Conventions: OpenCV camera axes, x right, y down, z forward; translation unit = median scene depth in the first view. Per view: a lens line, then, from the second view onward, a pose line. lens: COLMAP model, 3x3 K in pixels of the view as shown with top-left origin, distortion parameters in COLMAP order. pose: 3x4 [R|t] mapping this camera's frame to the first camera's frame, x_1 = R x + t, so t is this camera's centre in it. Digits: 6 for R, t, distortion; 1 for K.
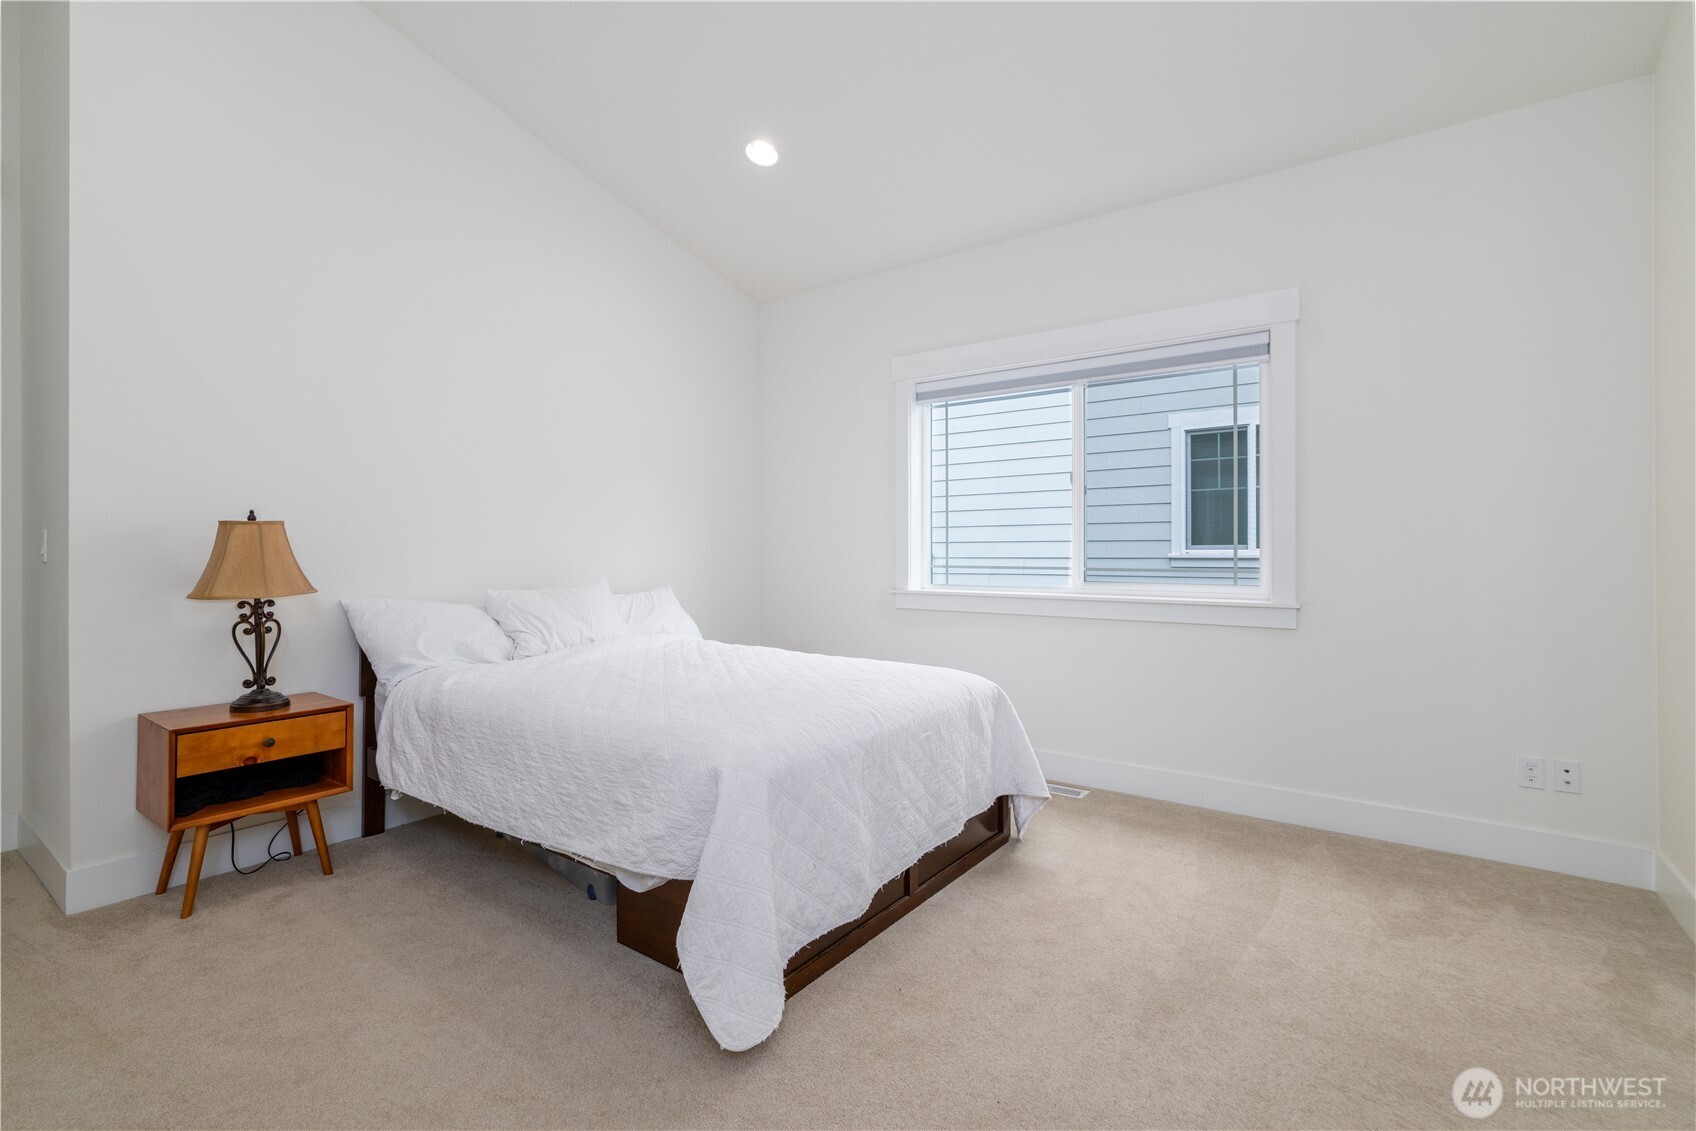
lens RADIAL K [[739.2, 0, 848.0], [0, 739.2, 565.5], [0, 0, 1]] dist [0.007762, -0.000049]
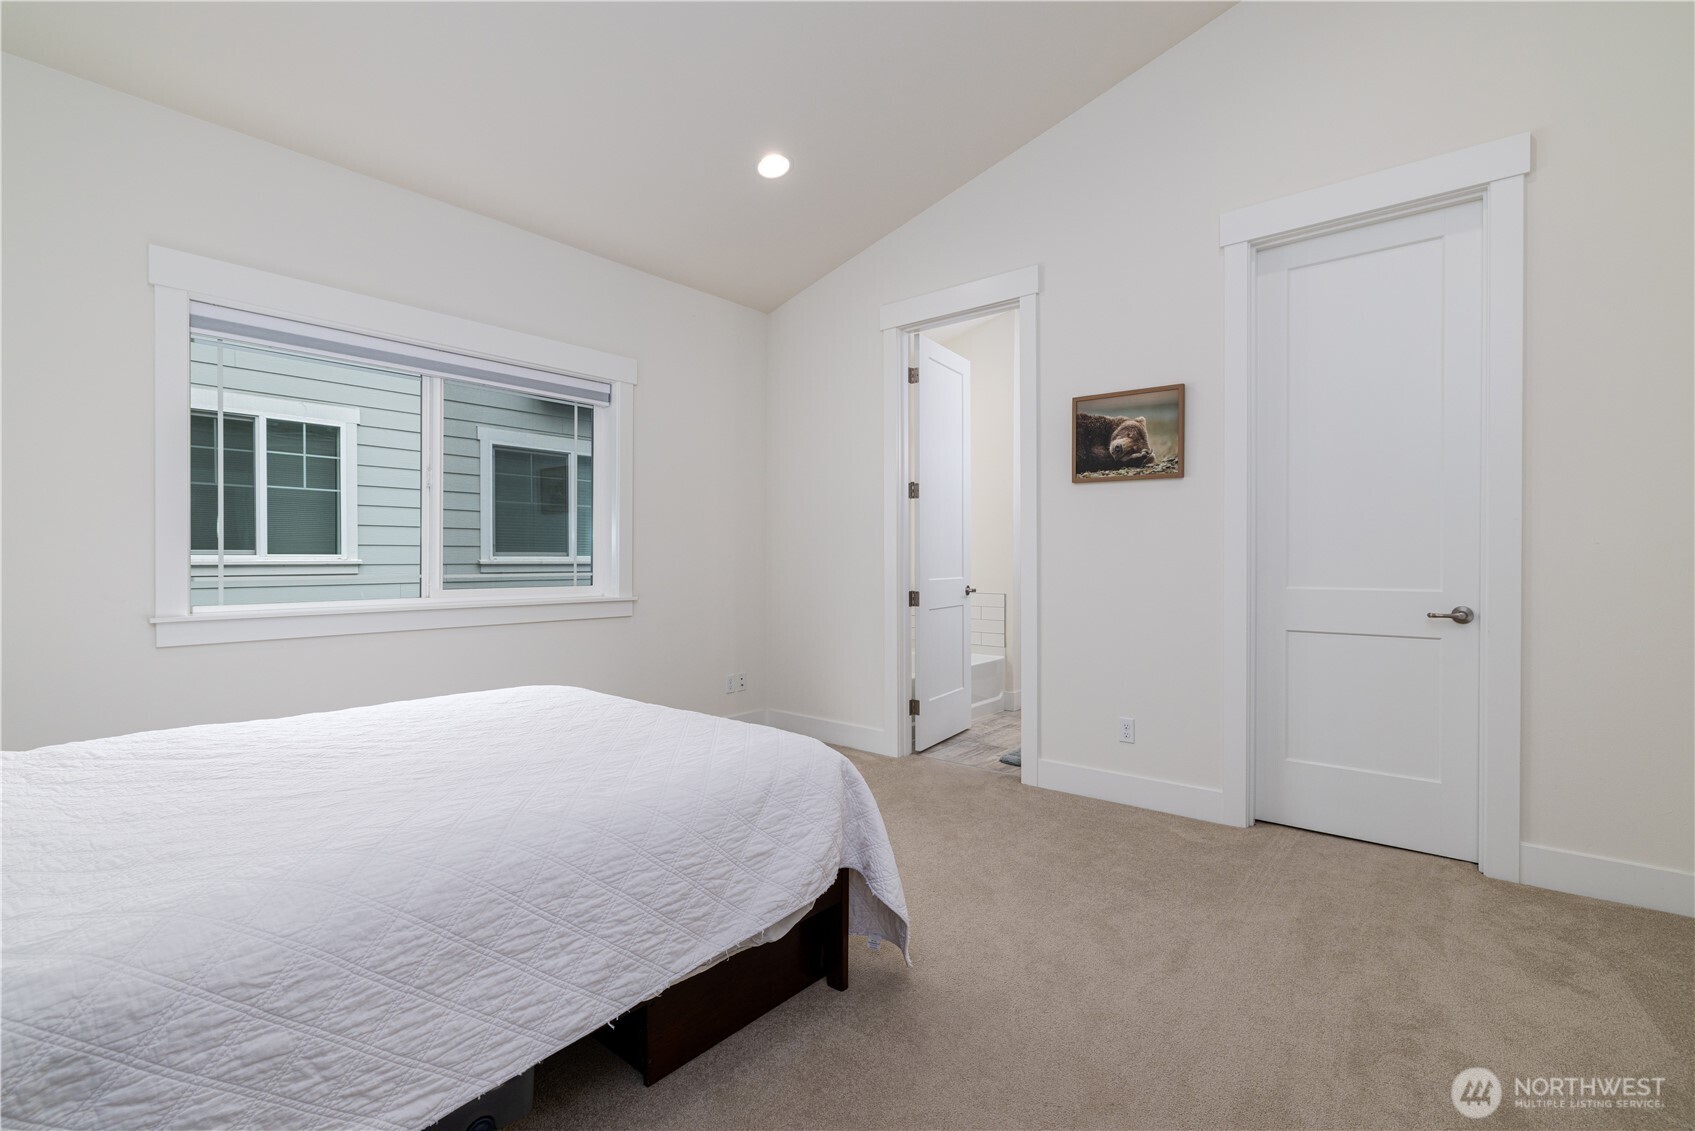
lens RADIAL K [[738.8, 0, 847.5], [0, 738.8, 565.5], [0, 0, 1]] dist [0.007762, -0.000049]
pose [[0.084767, -0.008520, 0.996364, -0.562071], [0.015238, 0.999858, 0.007254, -0.007902], [-0.996284, 0.014568, 0.084885, 0.402863]]
